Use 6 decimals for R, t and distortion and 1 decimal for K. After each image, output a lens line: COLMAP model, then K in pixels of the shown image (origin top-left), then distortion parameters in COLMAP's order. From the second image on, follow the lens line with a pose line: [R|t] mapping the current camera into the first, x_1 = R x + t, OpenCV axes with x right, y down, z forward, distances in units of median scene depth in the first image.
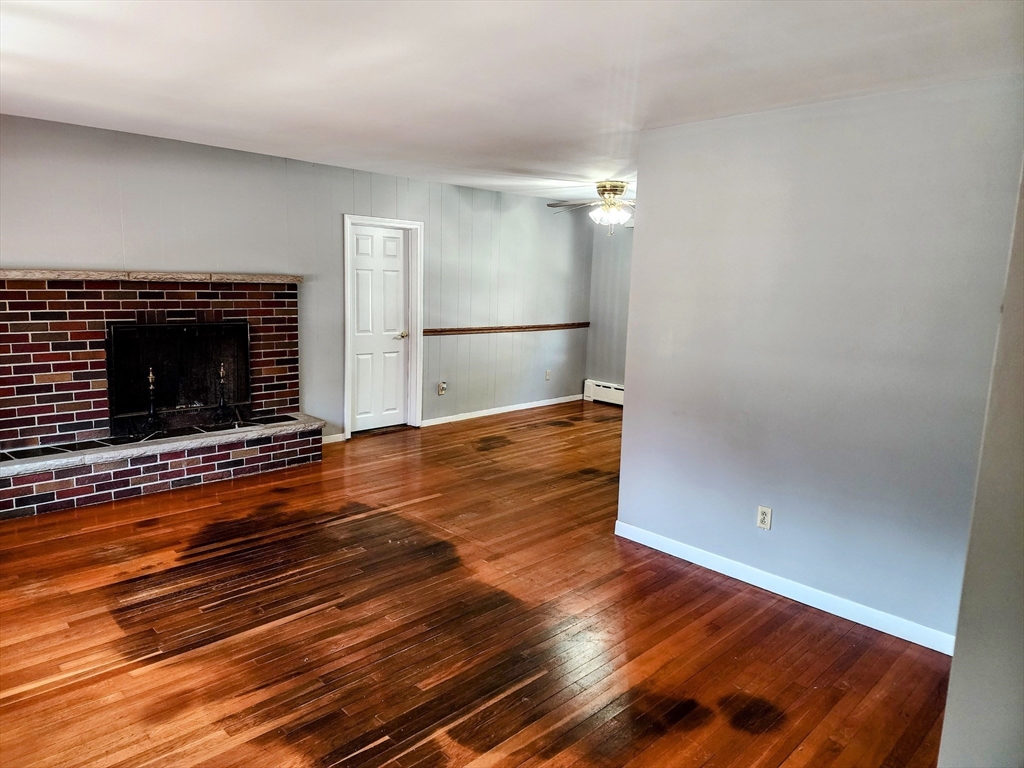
lens RADIAL K [[684.0, 0, 512.0], [0, 684.0, 384.0], [0, 0, 1]] dist [0.073062, -0.069570]
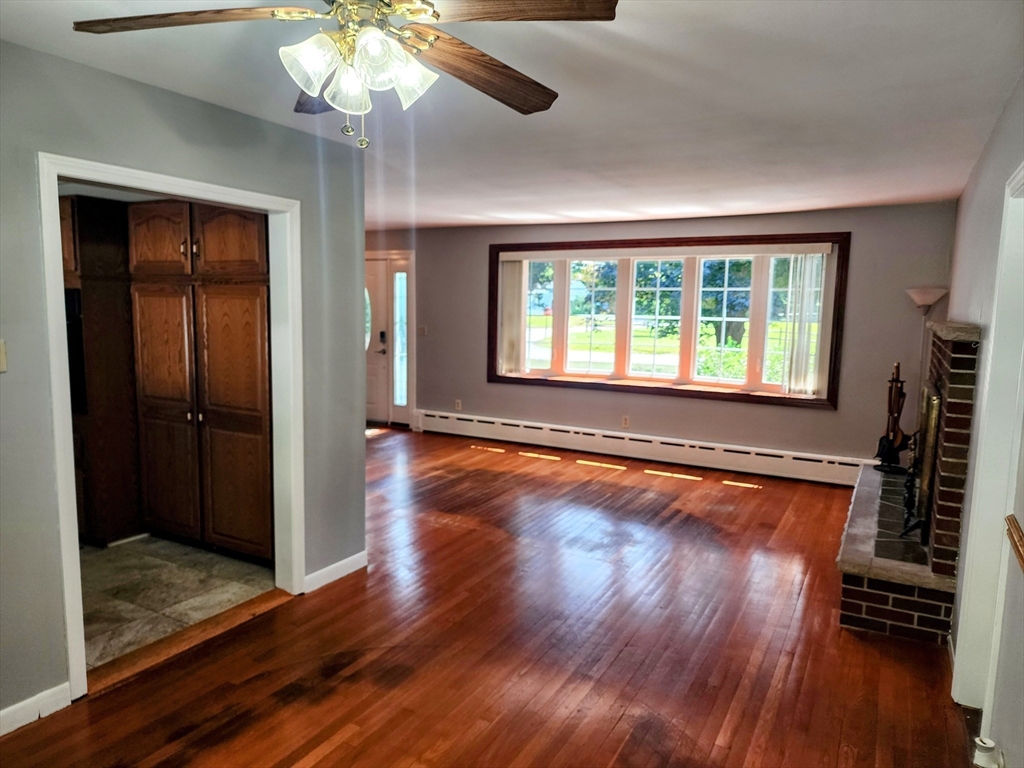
lens RADIAL K [[684.0, 0, 512.0], [0, 684.0, 384.0], [0, 0, 1]] dist [0.073062, -0.069570]
pose [[-0.958127, -0.014663, -0.285967, 0.239454], [-0.091126, 0.962380, 0.255970, -0.290667], [0.271456, 0.271311, -0.923419, 1.830415]]
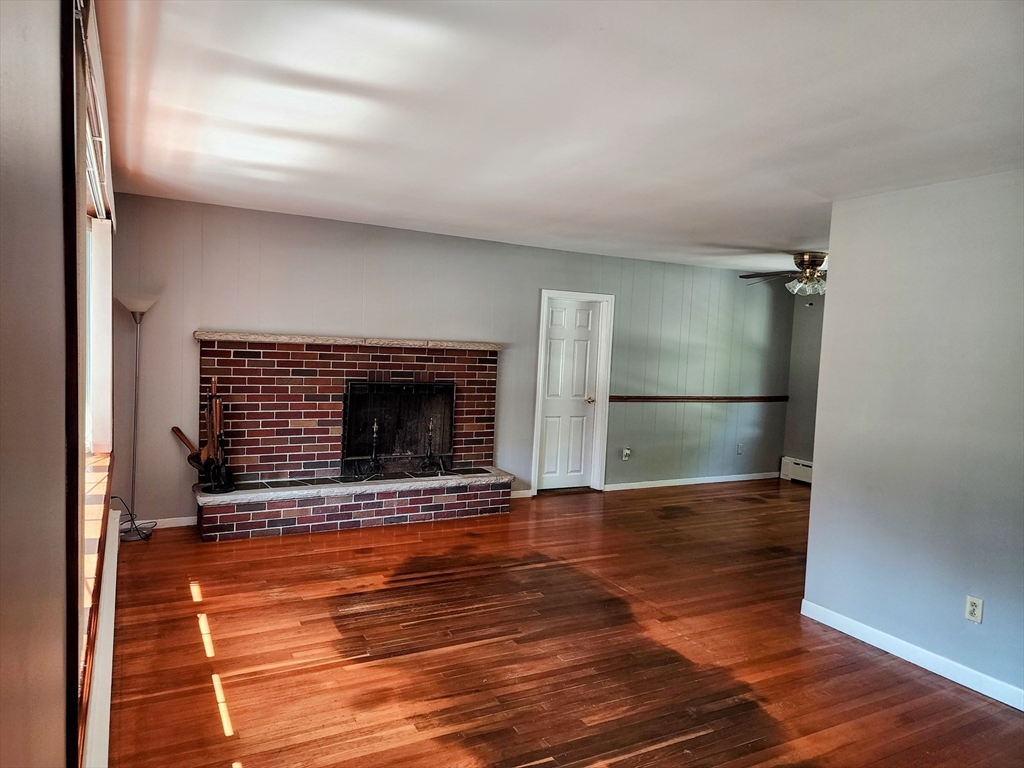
lens RADIAL K [[684.0, 0, 512.0], [0, 684.0, 384.0], [0, 0, 1]] dist [0.073062, -0.069570]
pose [[0.960713, 0.028509, -0.276077, 0.022803], [-0.057457, 0.993591, -0.097340, 0.020211], [0.271533, 0.109379, 0.956194, -0.061100]]
